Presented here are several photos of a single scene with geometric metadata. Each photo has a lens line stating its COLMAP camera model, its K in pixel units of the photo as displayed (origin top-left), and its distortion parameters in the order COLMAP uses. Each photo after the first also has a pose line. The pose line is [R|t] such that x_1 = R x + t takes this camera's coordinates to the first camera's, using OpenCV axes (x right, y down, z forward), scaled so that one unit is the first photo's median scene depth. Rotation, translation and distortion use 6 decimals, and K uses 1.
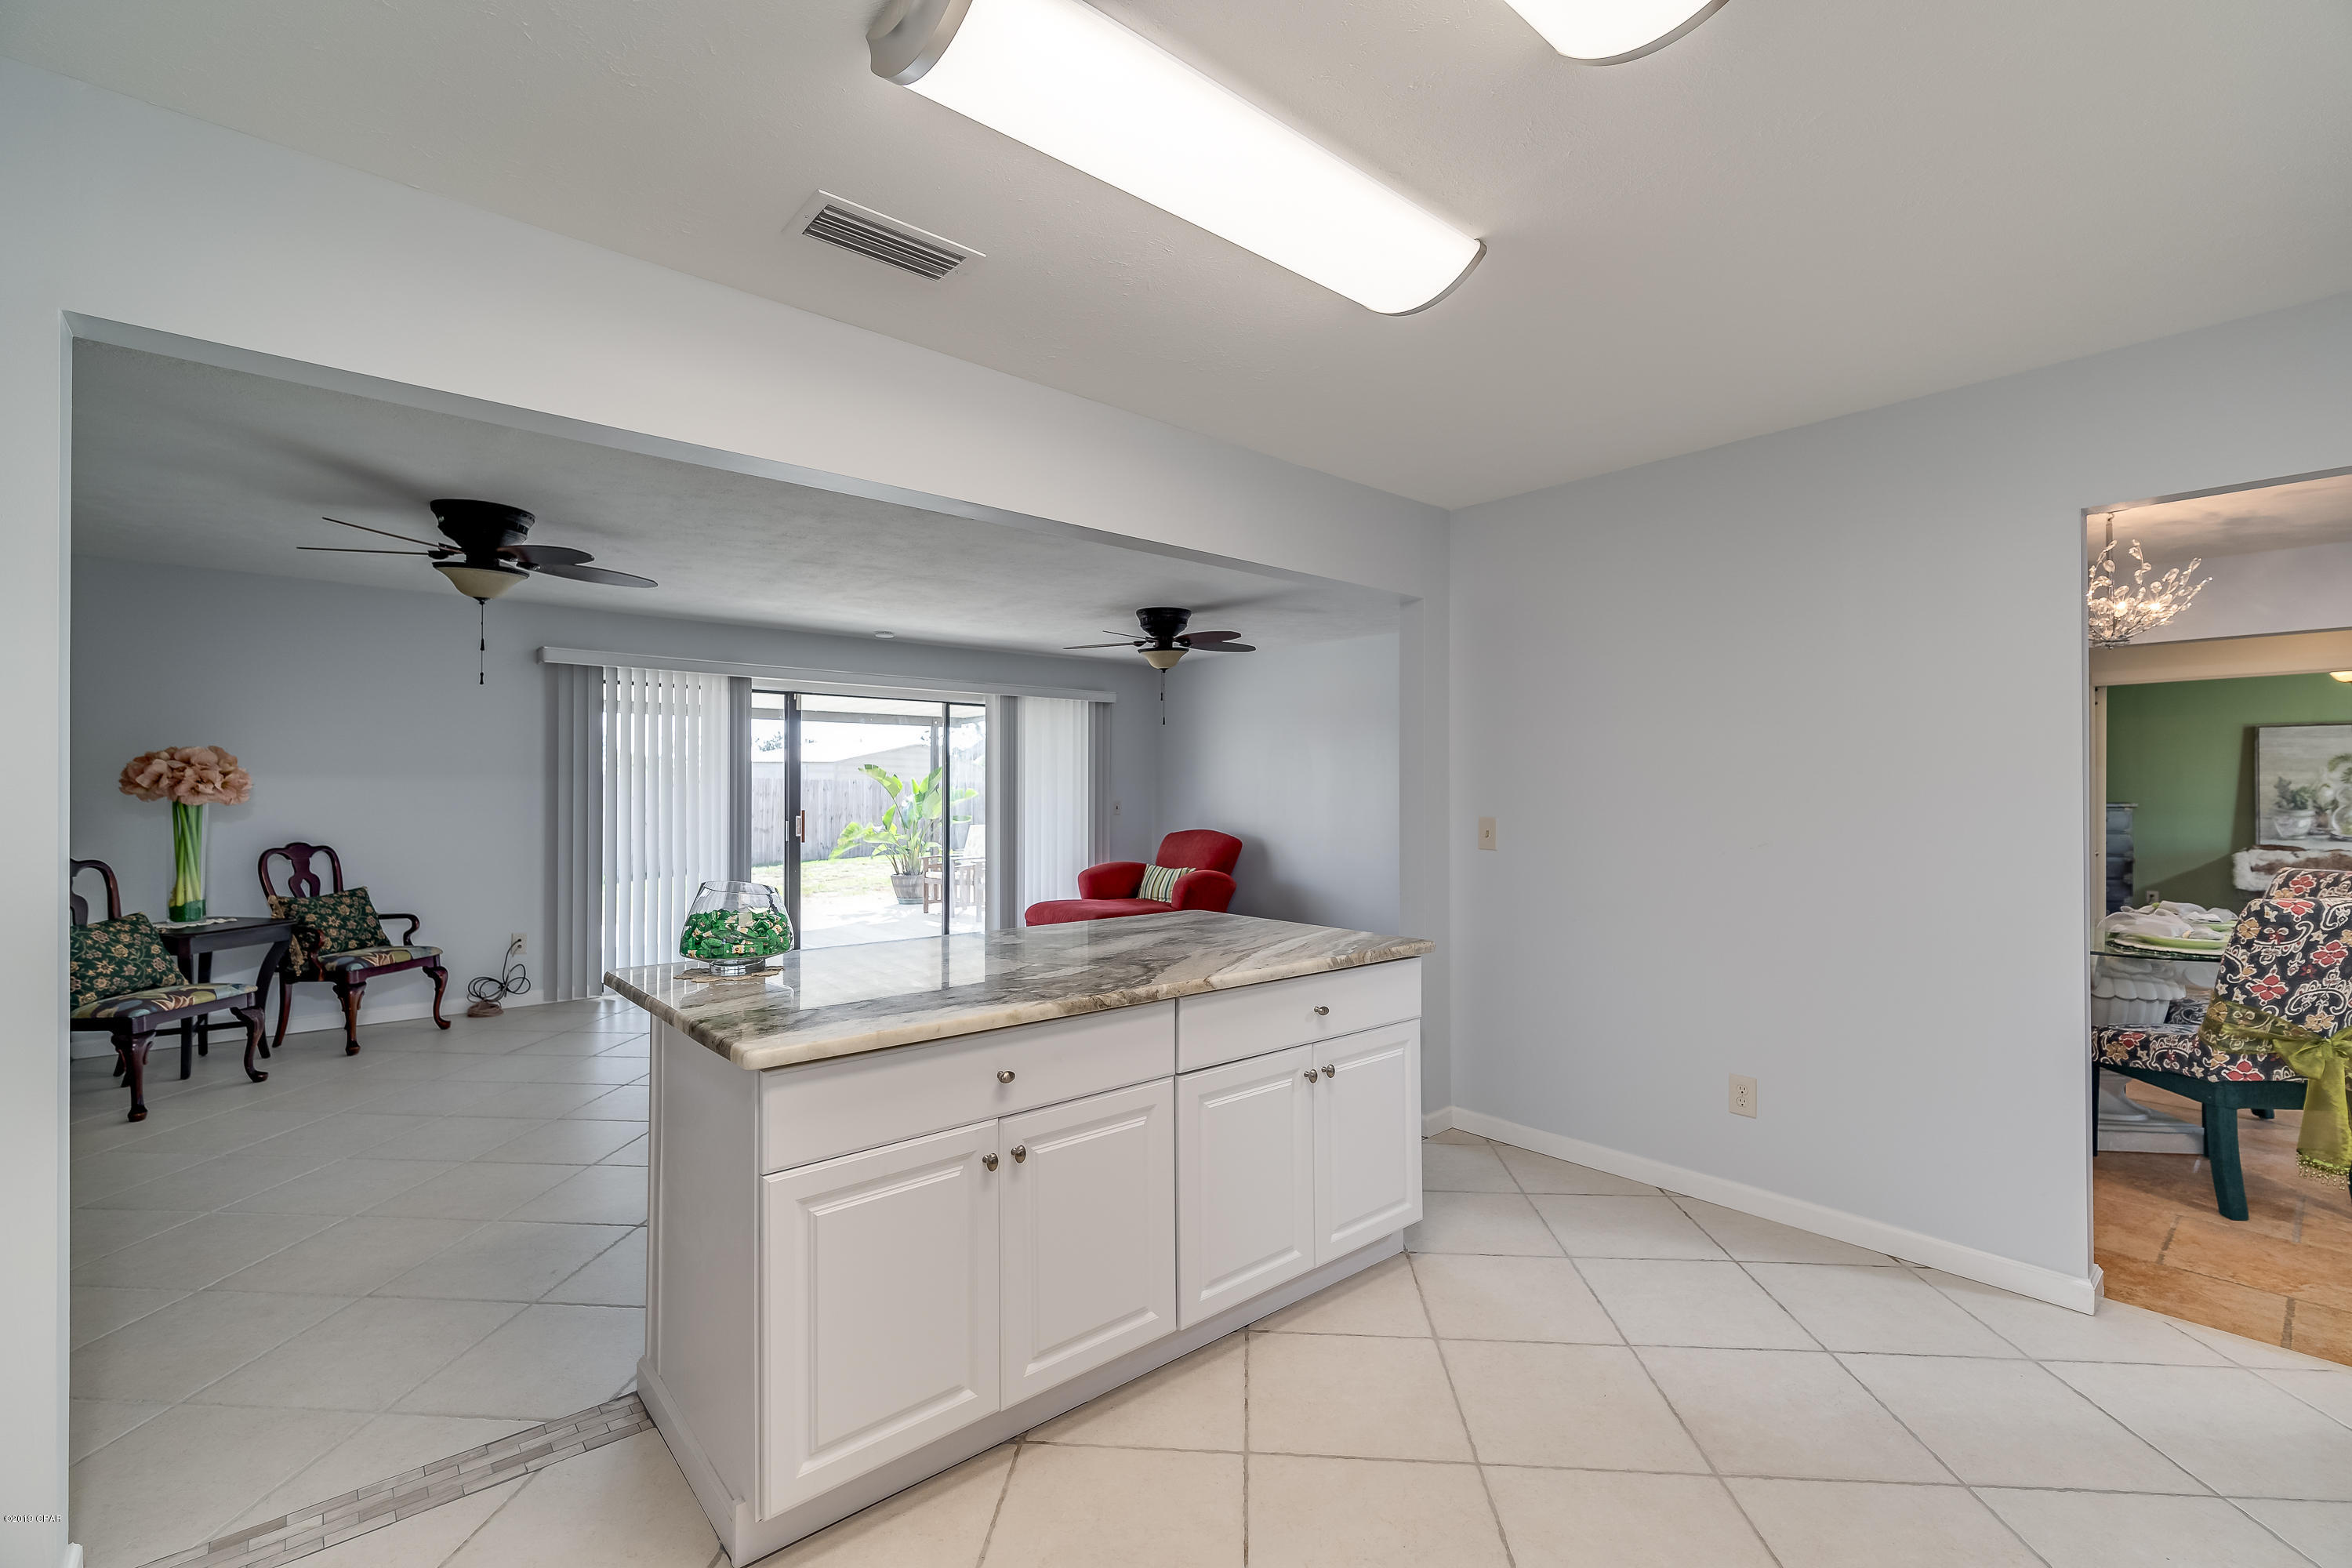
lens RADIAL K [[1010.6, 0, 1186.5], [0, 1010.6, 783.1], [0, 0, 1]] dist [0.001508, 0.001007]
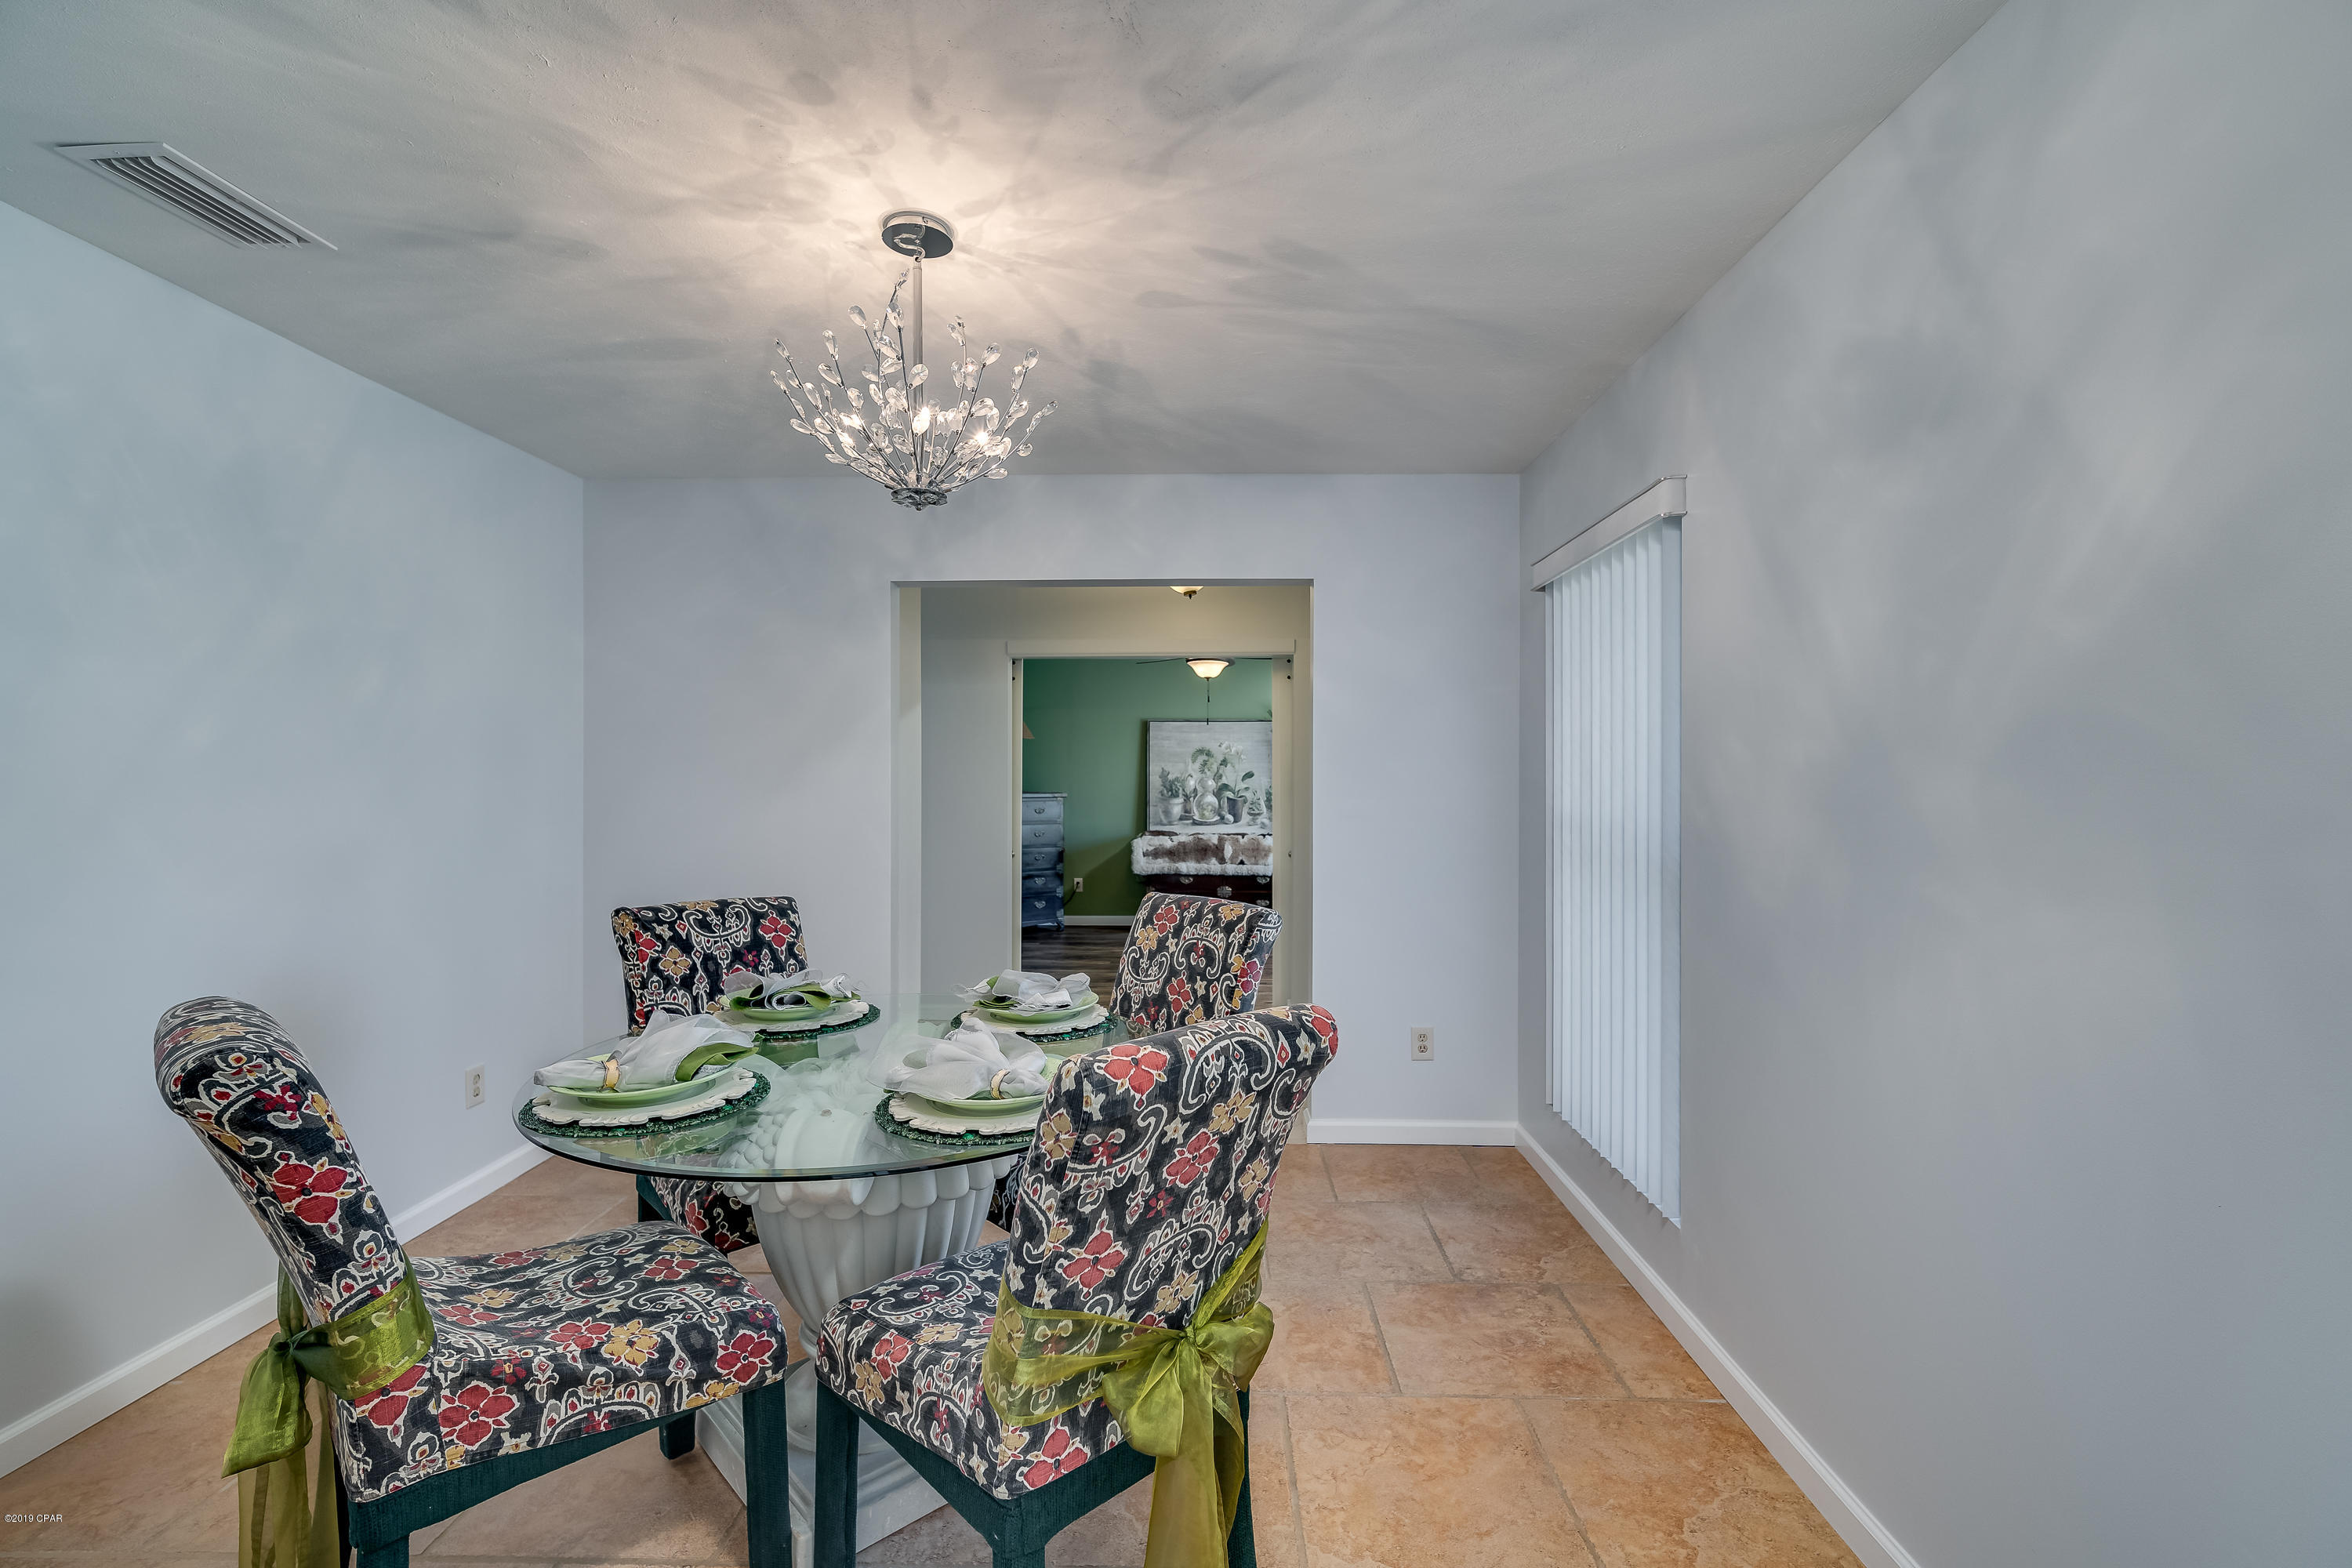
lens RADIAL K [[1010.6, 0, 1176.3], [0, 1010.6, 781.6], [0, 0, 1]] dist [0.001508, 0.001007]
pose [[0.675260, -0.001627, 0.737578, 0.771860], [-0.004947, 0.999965, 0.006735, 0.004177], [-0.737563, -0.008197, 0.675228, 0.686297]]
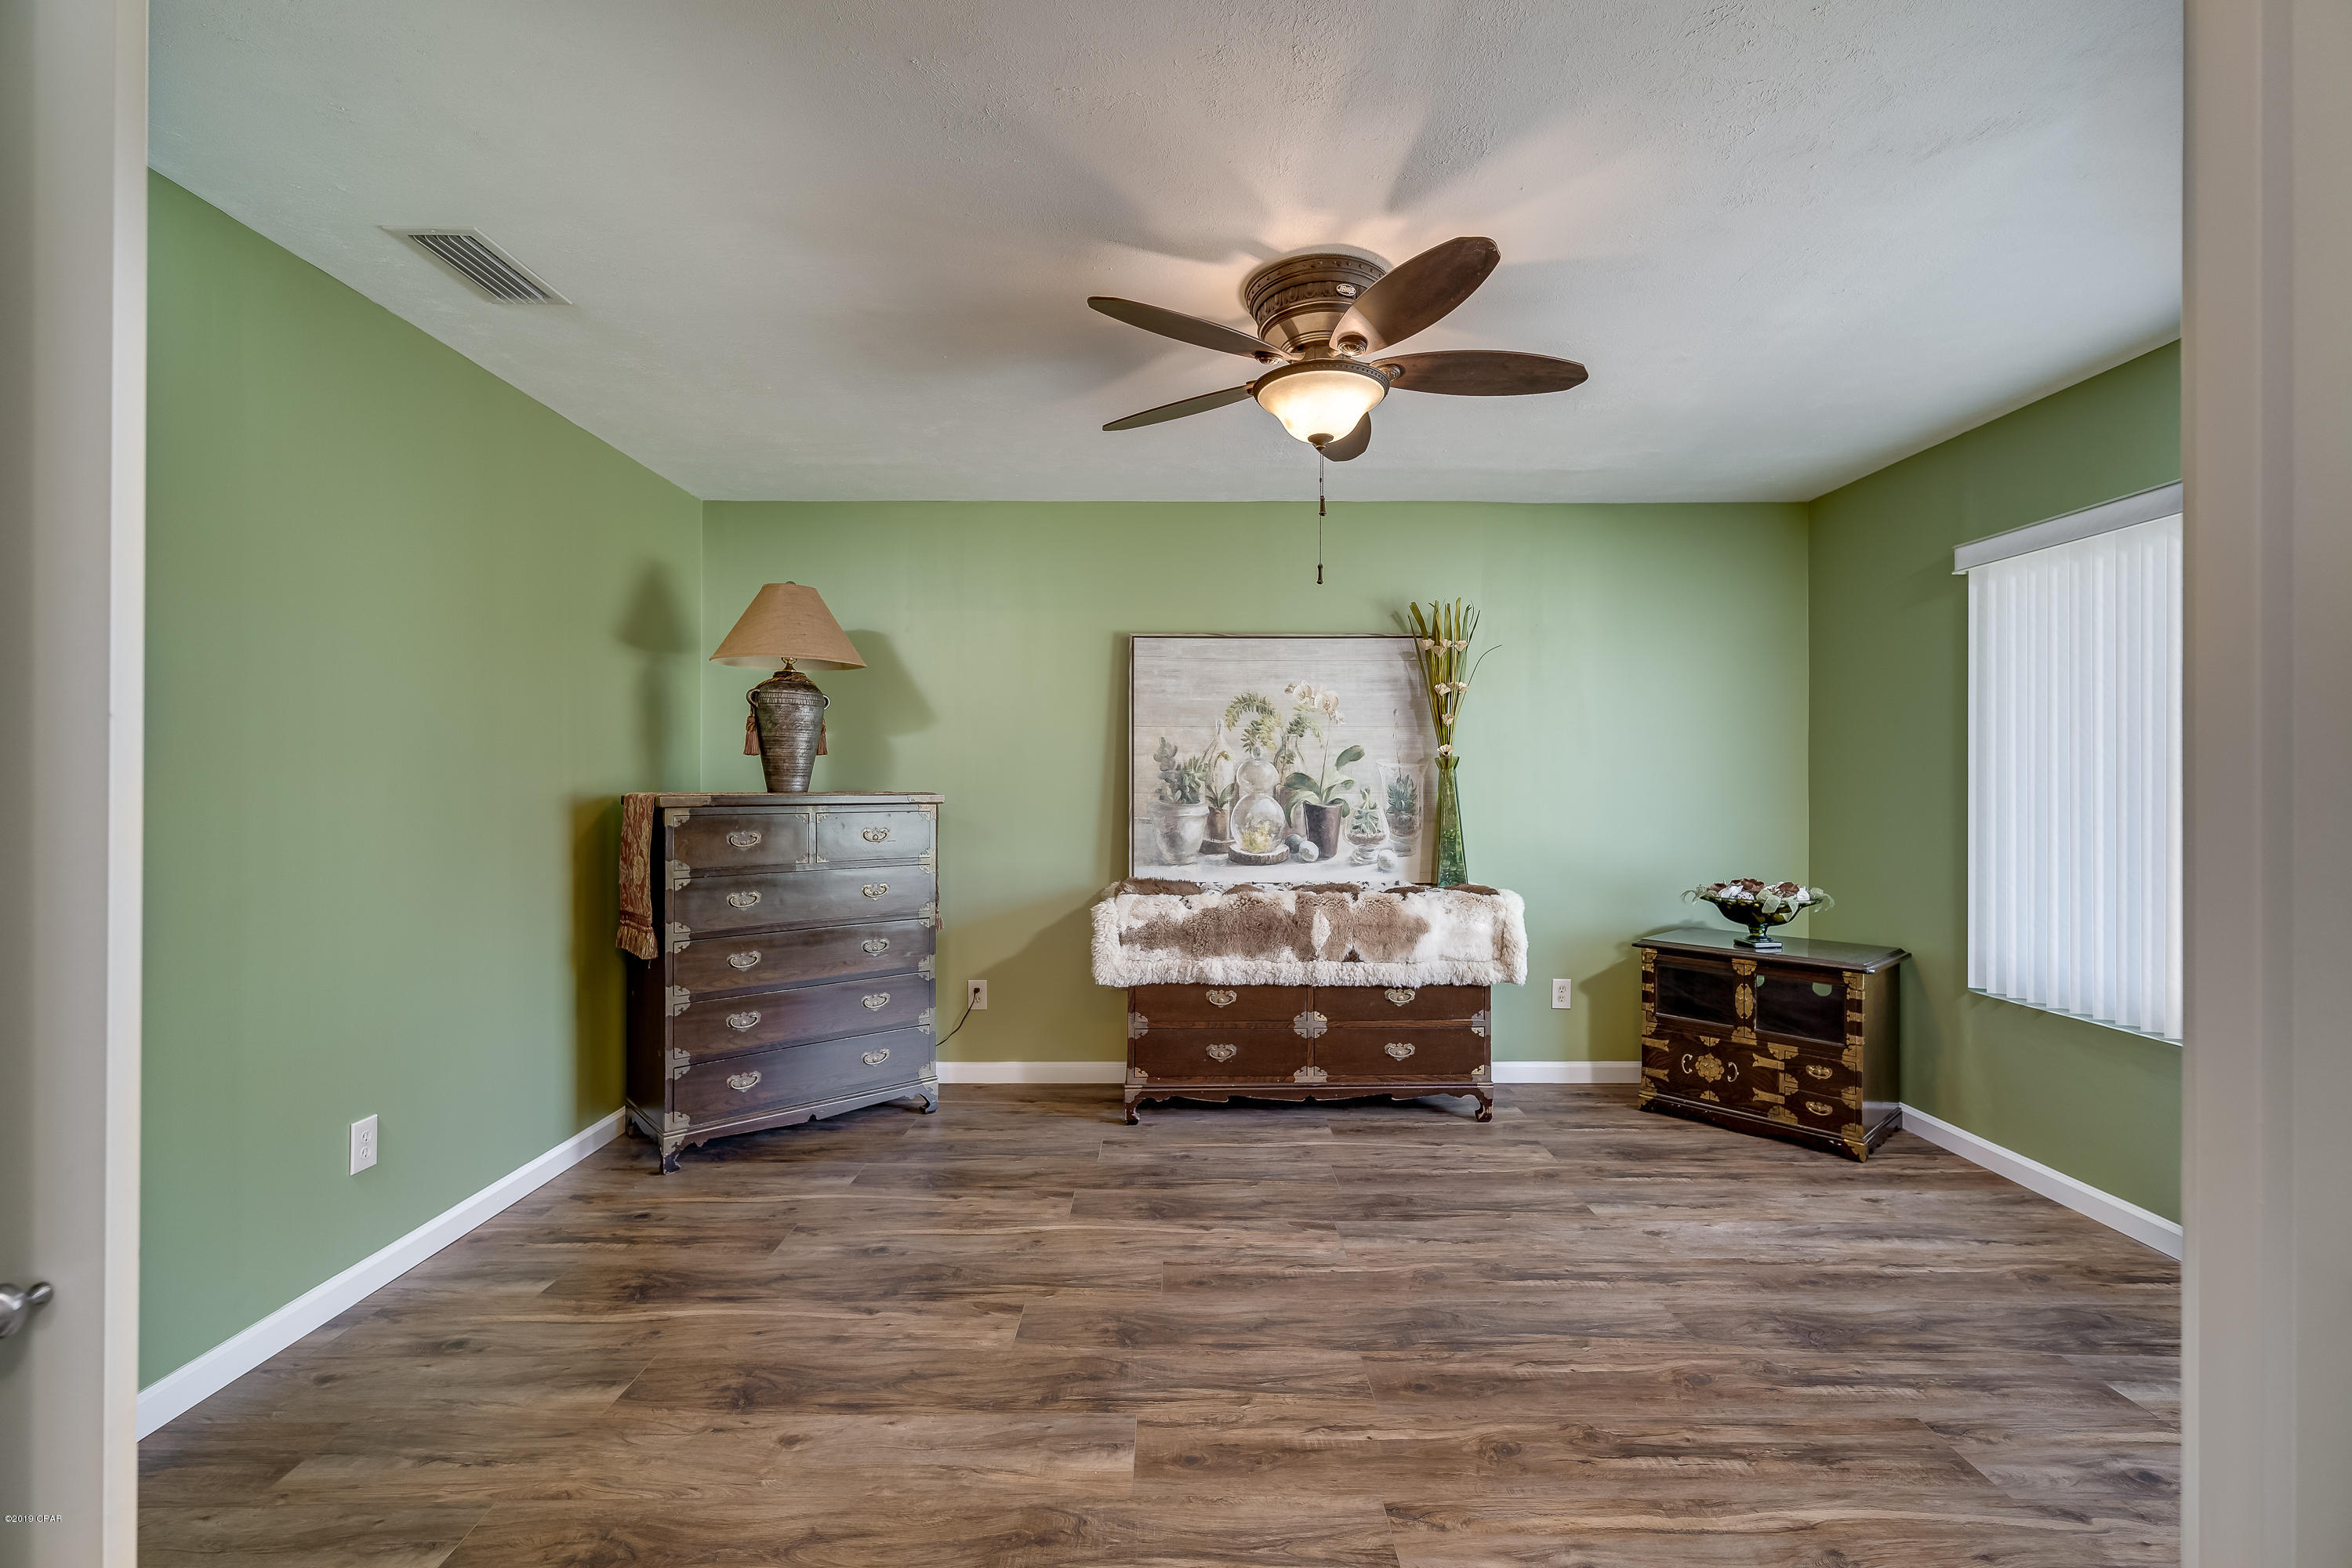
lens RADIAL K [[1010.6, 0, 1172.6], [0, 1010.6, 785.6], [0, 0, 1]] dist [0.001508, 0.001007]
pose [[0.663315, 0.003557, 0.748332, 1.928861], [-0.004352, 0.999990, -0.000896, 0.047941], [-0.748328, -0.002663, 0.663323, 1.811835]]
